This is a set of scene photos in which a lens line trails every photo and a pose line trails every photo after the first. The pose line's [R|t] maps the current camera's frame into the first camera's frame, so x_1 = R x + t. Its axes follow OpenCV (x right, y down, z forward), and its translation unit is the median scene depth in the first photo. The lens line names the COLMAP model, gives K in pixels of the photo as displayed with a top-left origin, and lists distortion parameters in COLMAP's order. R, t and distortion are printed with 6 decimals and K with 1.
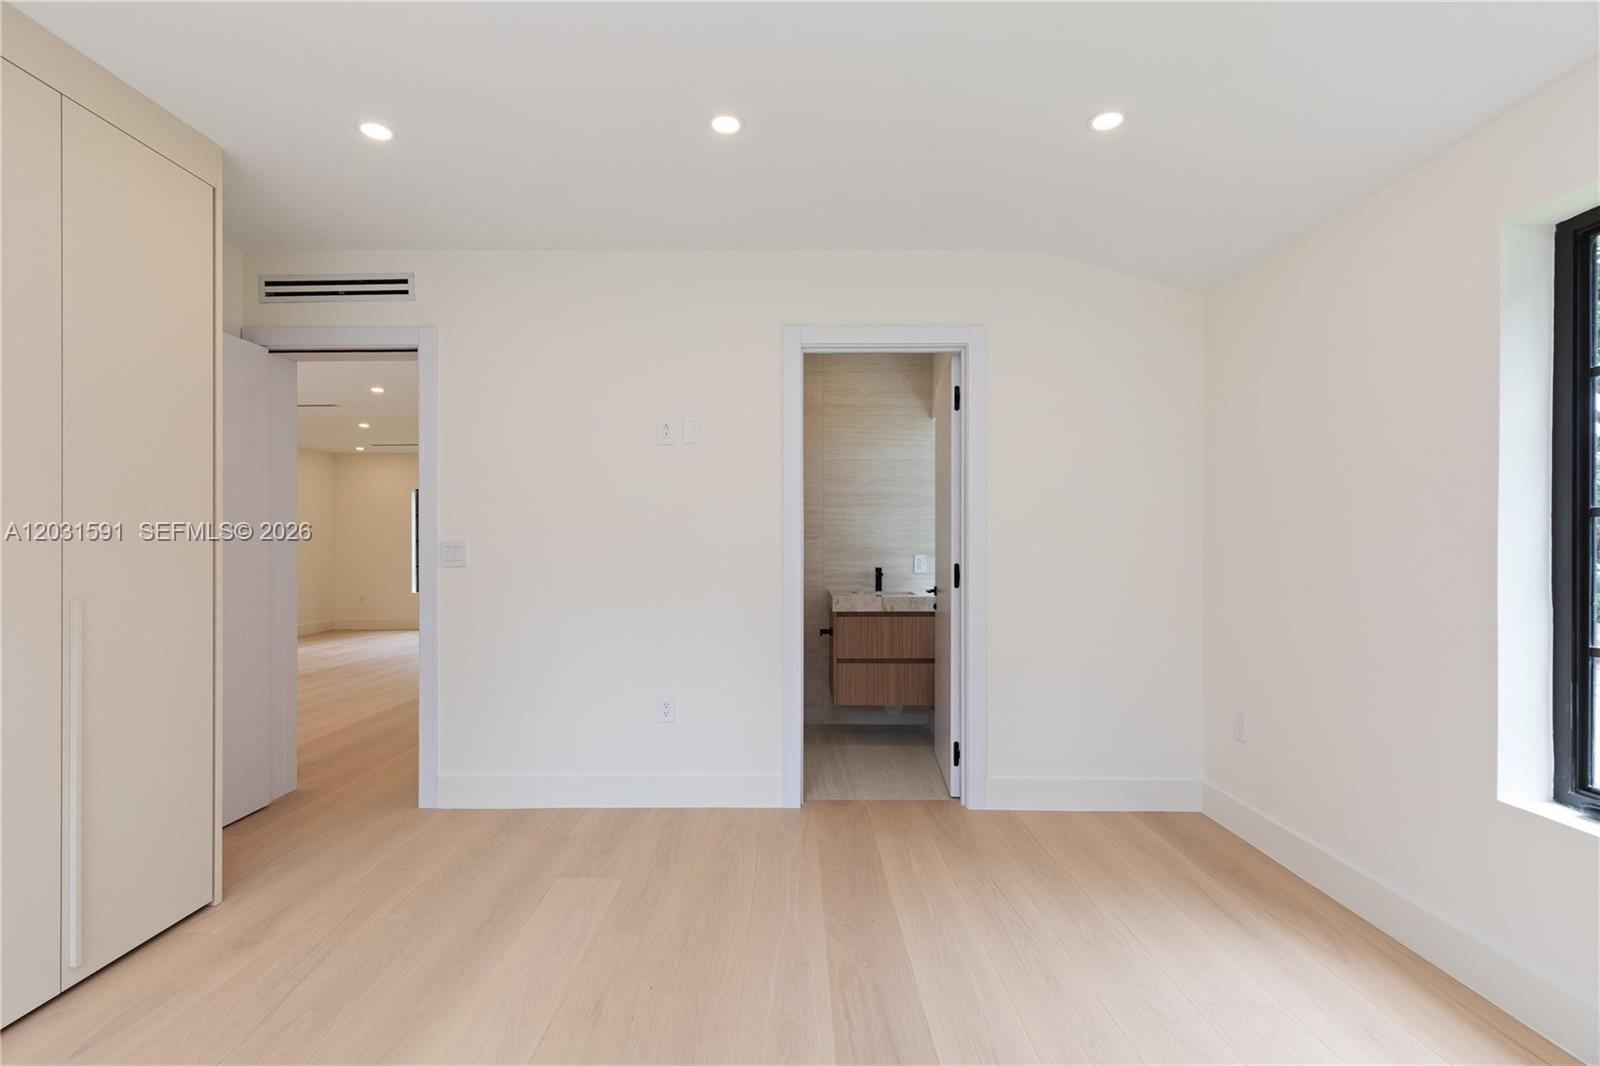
lens RADIAL K [[731.3, 0, 798.4], [0, 731.3, 540.8], [0, 0, 1]] dist [-0.001013, 0.000024]
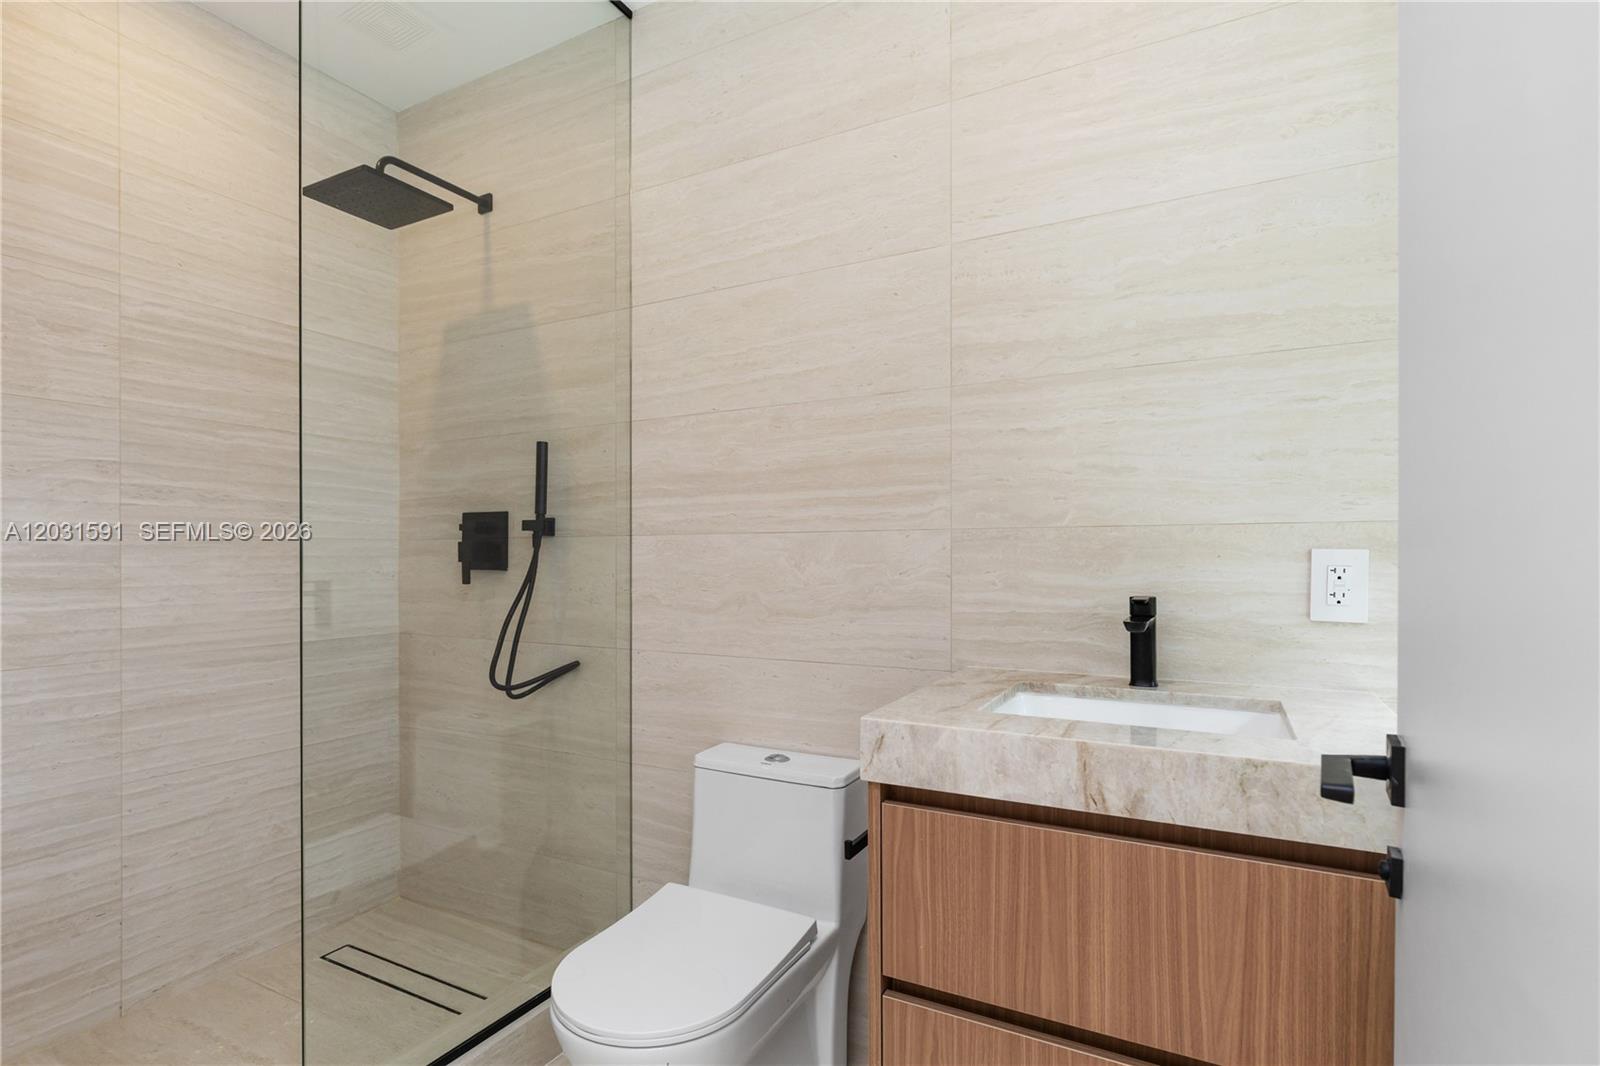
lens RADIAL K [[776.9, 0, 794.5], [0, 776.9, 547.7], [0, 0, 1]] dist [0.000506, 0.000349]
pose [[0.873673, -0.004242, -0.486495, 0.136152], [0.001937, 0.999984, -0.005239, 0.019826], [0.486509, 0.003635, 0.873668, 0.689532]]
